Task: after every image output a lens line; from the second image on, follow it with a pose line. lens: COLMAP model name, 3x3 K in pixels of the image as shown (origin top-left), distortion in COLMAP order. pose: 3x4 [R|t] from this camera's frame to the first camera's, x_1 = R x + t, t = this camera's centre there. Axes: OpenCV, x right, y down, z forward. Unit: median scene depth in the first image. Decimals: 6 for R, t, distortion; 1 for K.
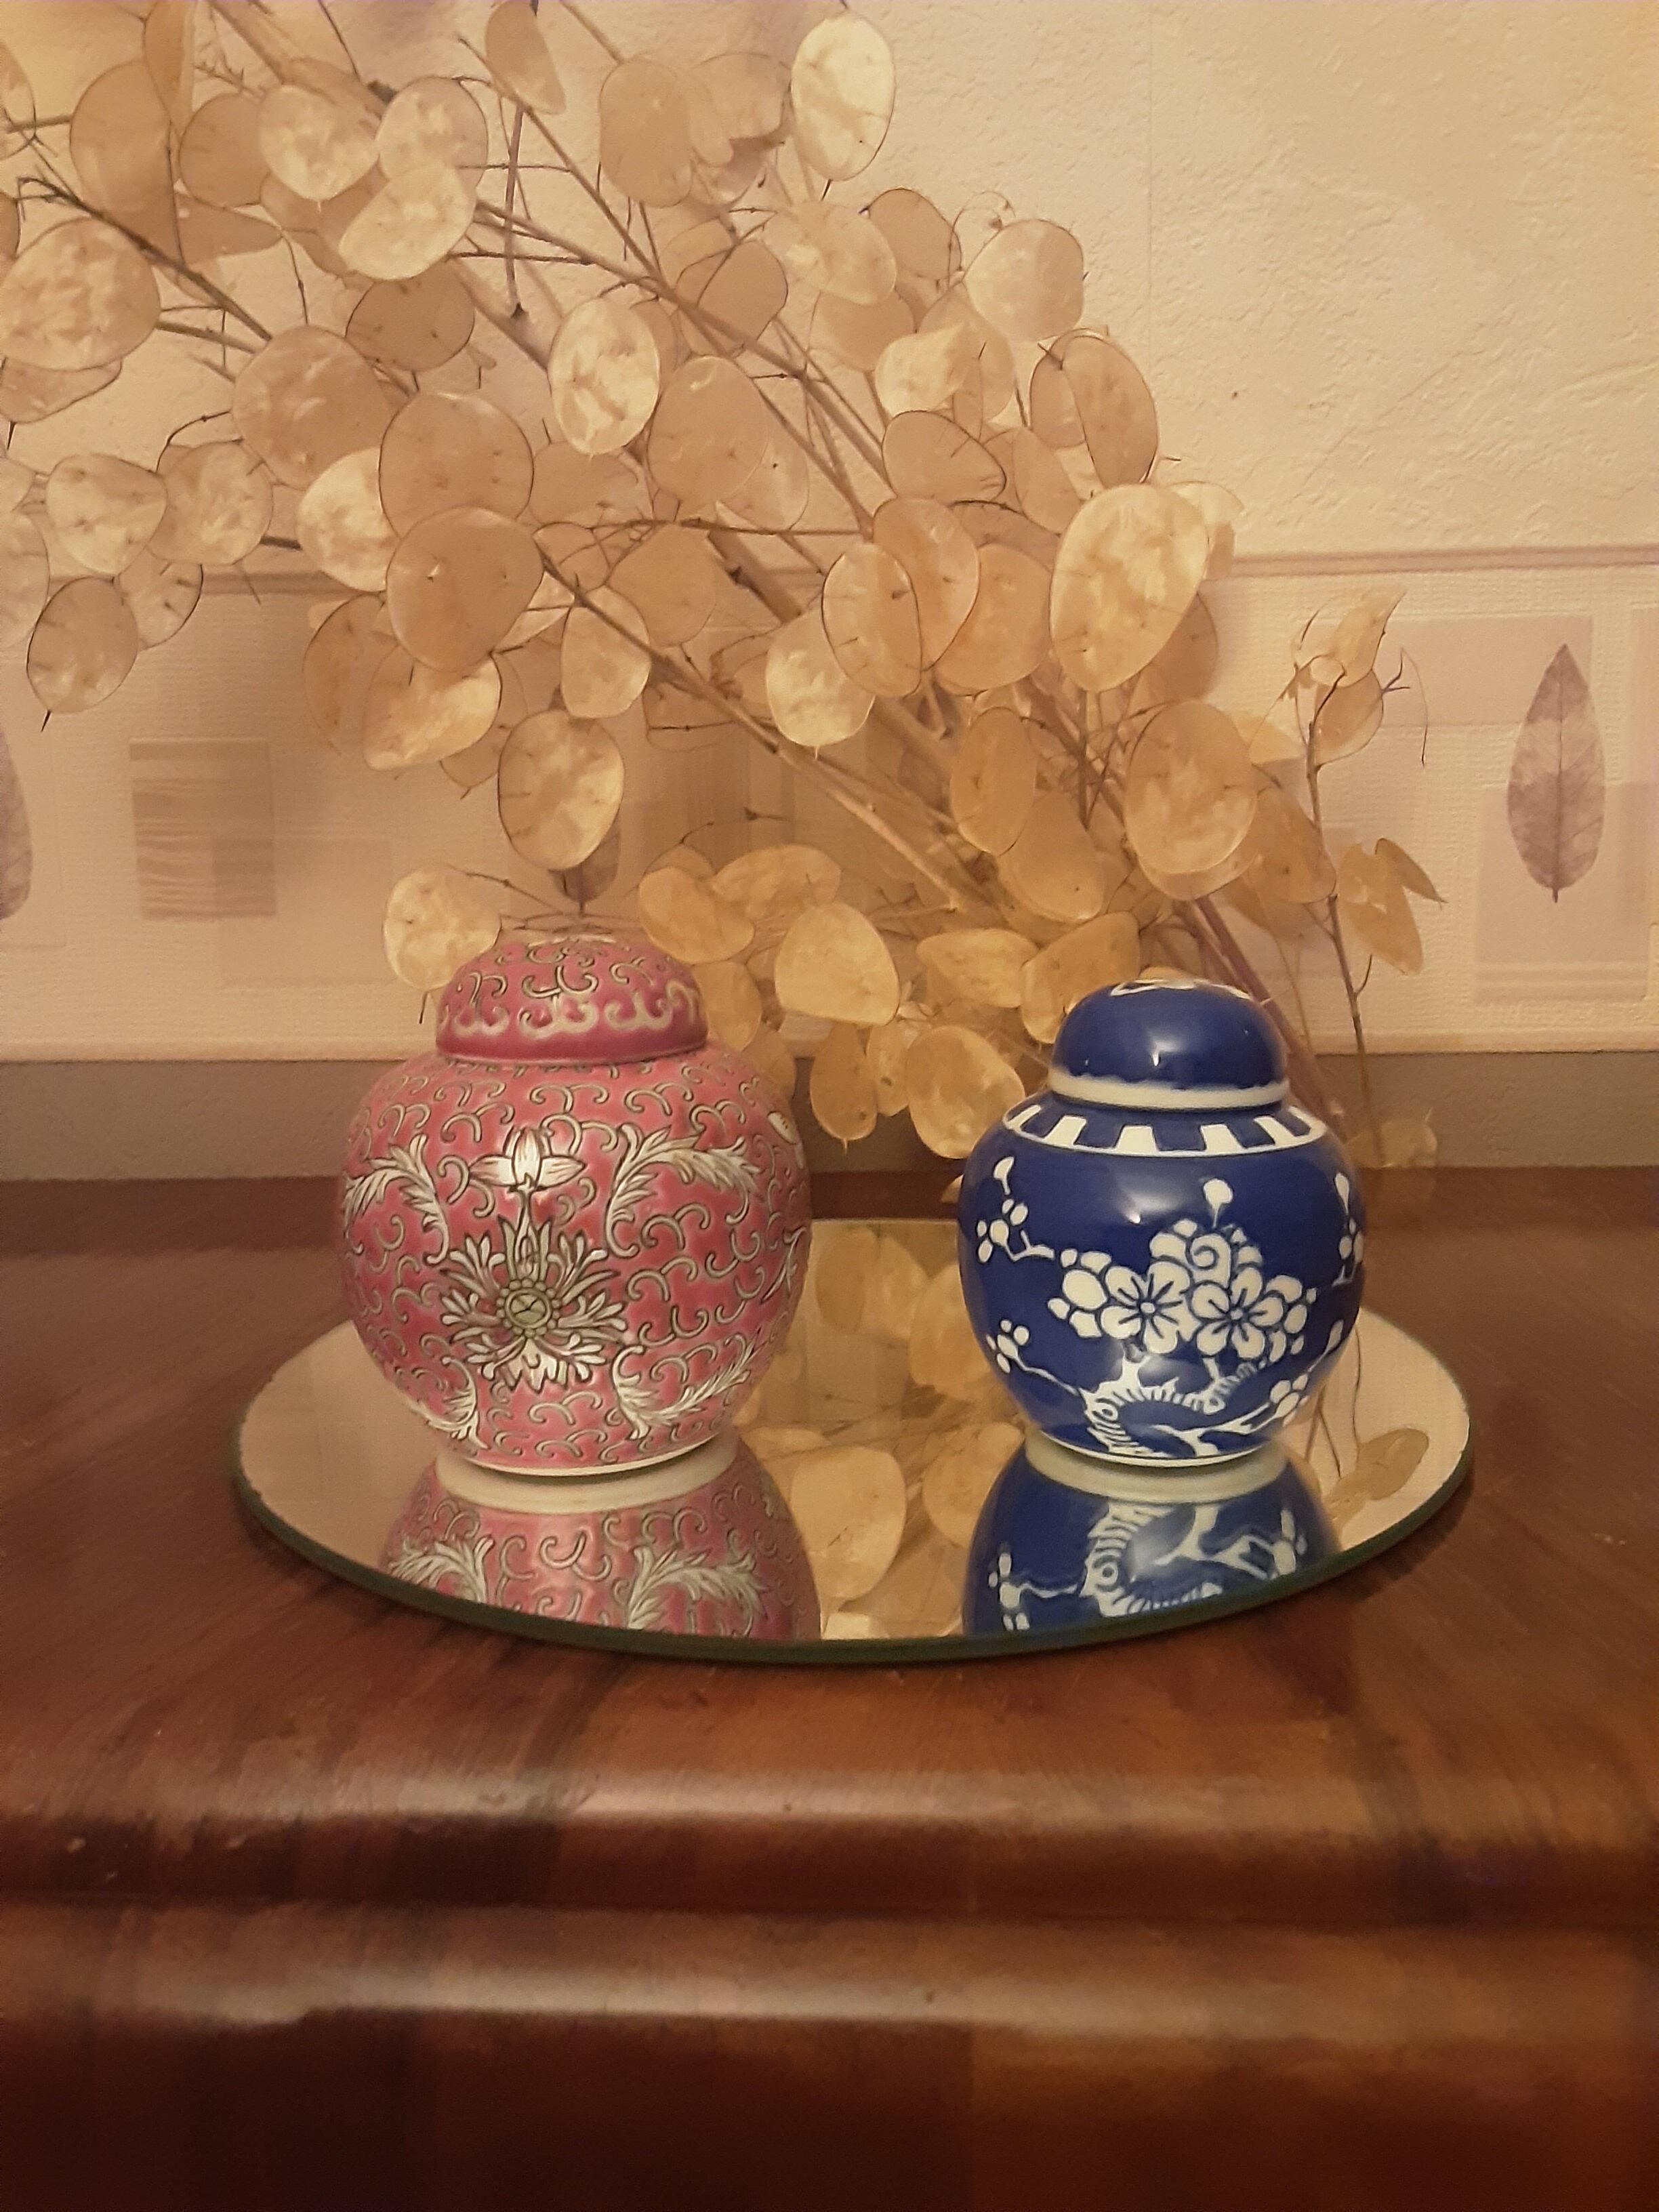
lens RADIAL K [[1792.2, 0, 850.3], [0, 1792.2, 1099.2], [0, 0, 1]] dist [0.127250, -0.201184]
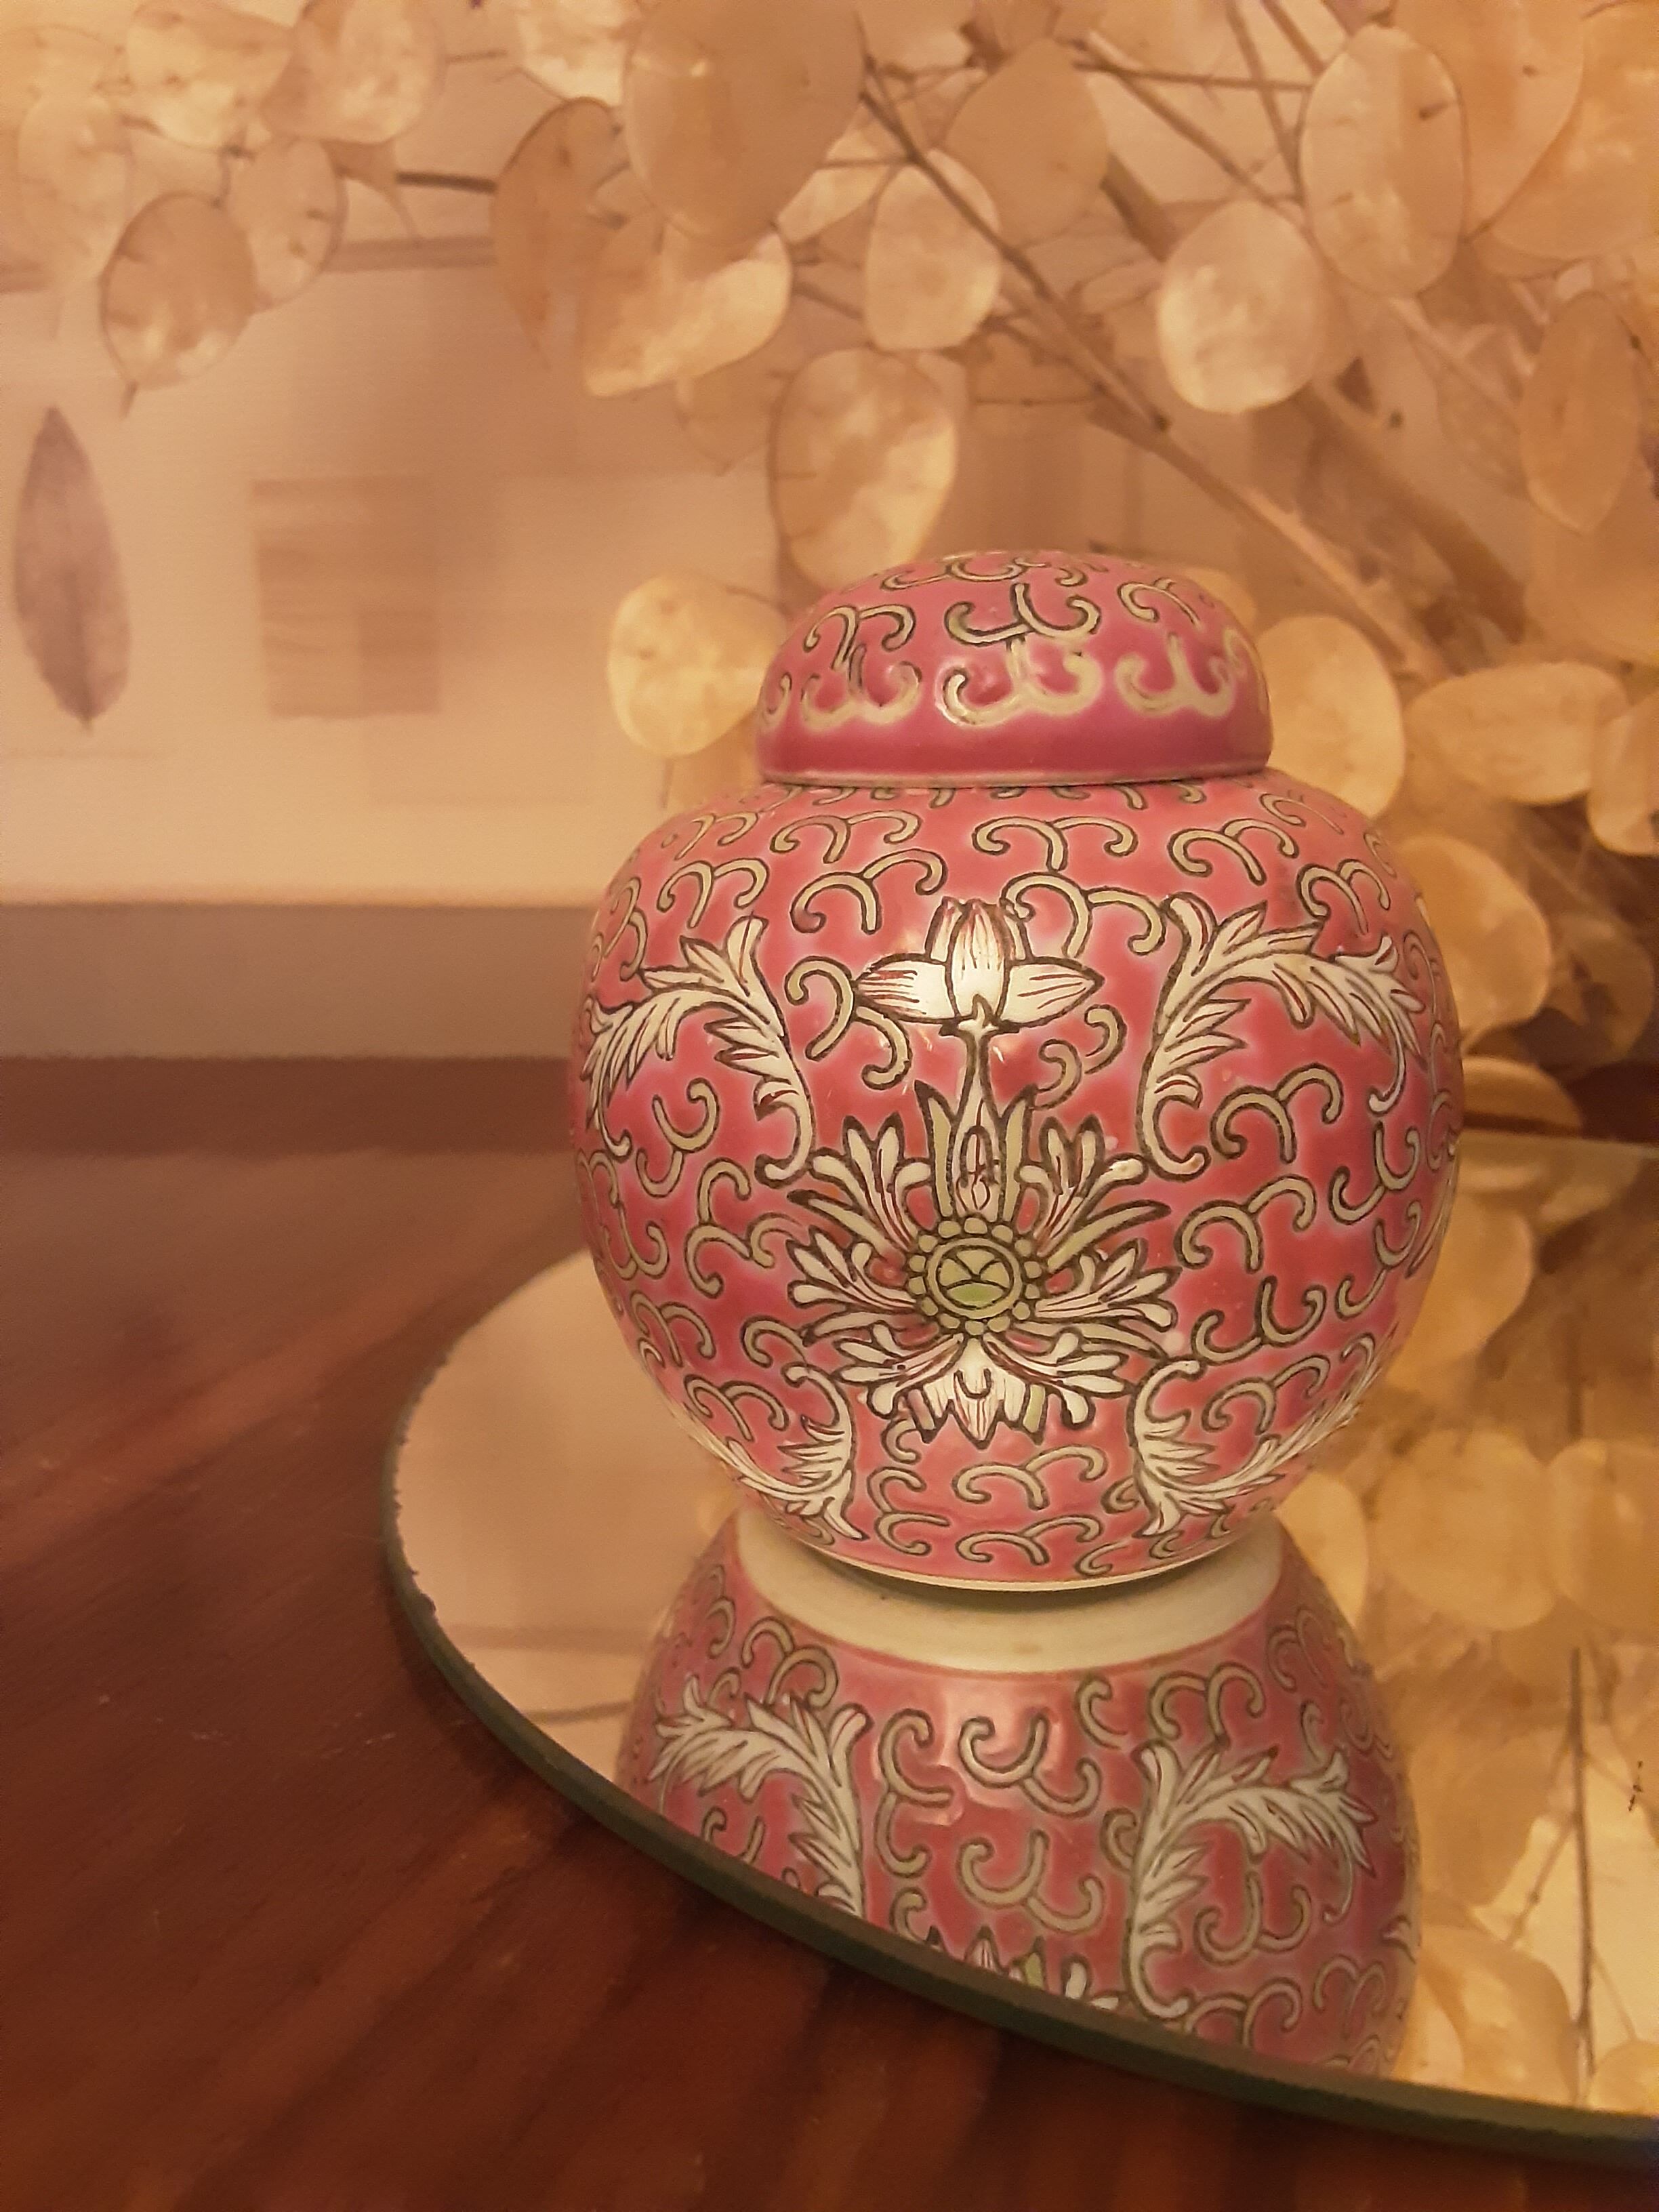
lens RADIAL K [[1810.6, 0, 846.7], [0, 1810.6, 1100.1], [0, 0, 1]] dist [0.132528, -0.218953]
pose [[0.996628, 0.017440, -0.080180, -0.164372], [-0.013713, 0.998810, 0.046800, 0.043790], [0.080901, -0.045542, 0.995681, 0.485815]]
